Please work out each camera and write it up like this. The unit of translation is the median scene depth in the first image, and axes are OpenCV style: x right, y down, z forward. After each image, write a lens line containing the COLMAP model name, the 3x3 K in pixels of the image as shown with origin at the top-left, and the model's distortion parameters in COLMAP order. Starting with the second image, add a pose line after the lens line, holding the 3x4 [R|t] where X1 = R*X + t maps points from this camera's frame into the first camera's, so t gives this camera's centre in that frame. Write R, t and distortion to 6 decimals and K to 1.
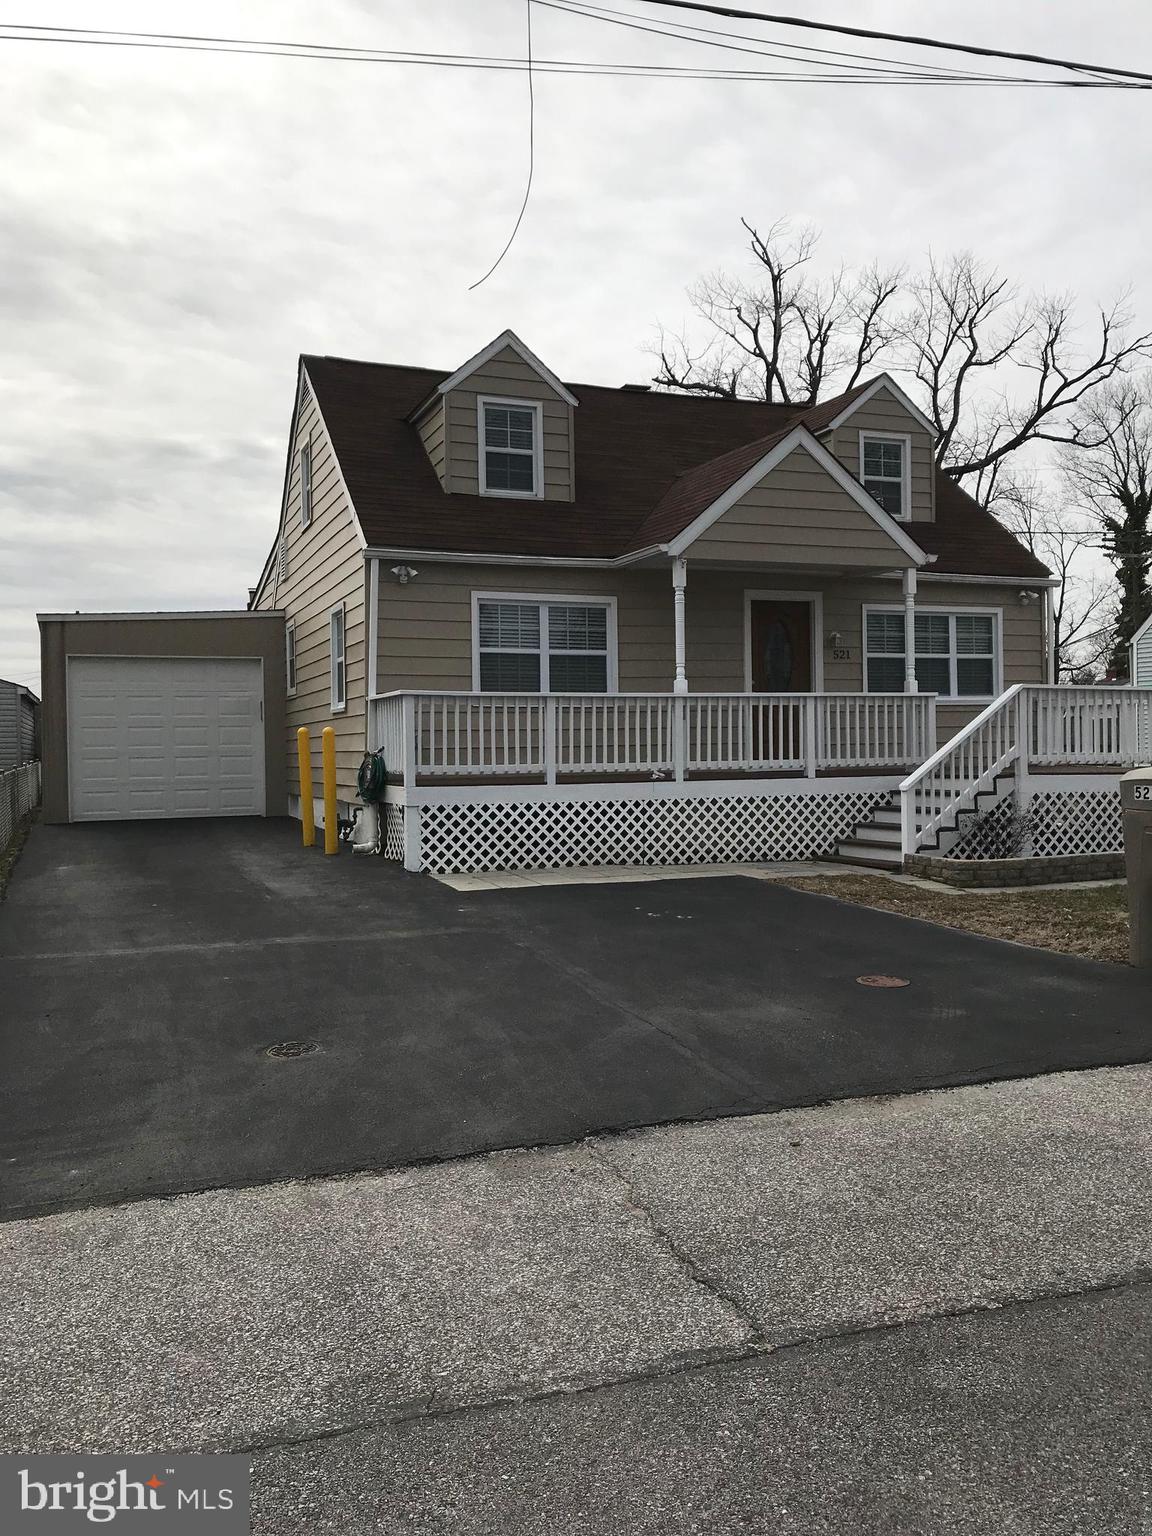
lens RADIAL K [[1220.7, 0, 576.8], [0, 1220.7, 824.2], [0, 0, 1]] dist [0.054768, 0.001006]
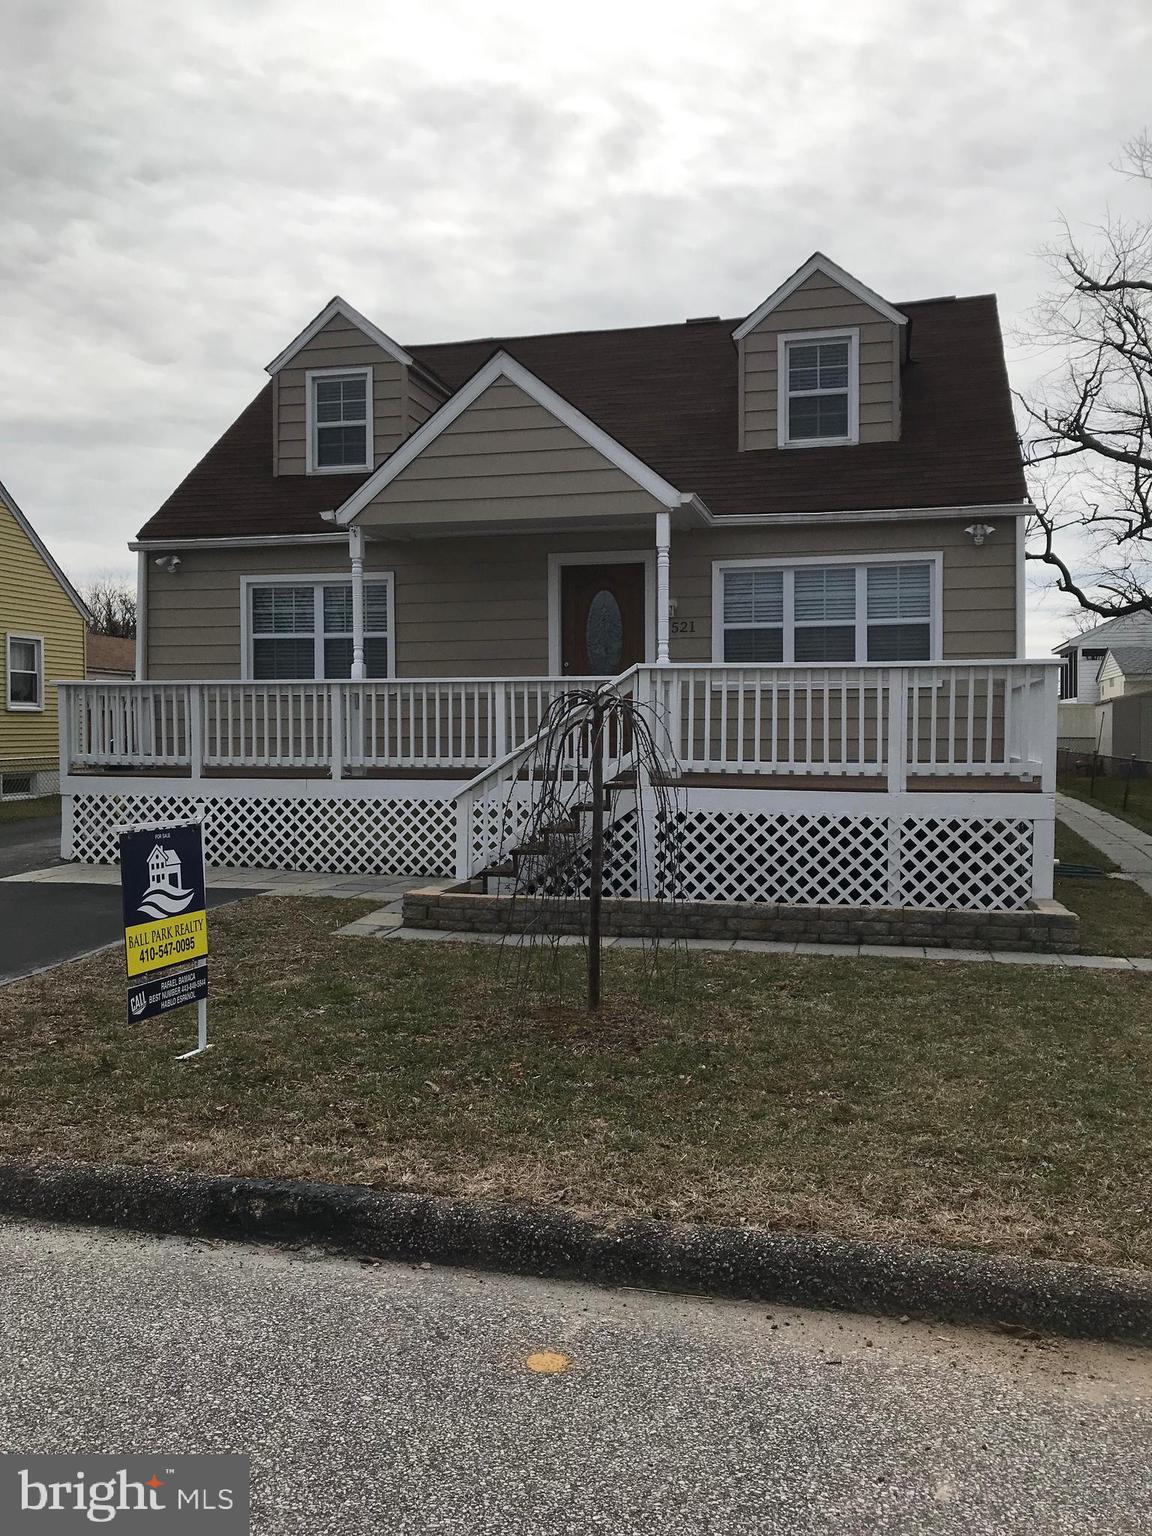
lens RADIAL K [[1364.5, 0, 576.0], [0, 1364.5, 768.0], [0, 0, 1]] dist [0.048256, 0.003537]
pose [[0.799427, 0.027637, -0.600127, 0.766120], [-0.050624, 0.998487, -0.021453, -0.029038], [0.598627, 0.047531, 0.799617, 0.296545]]
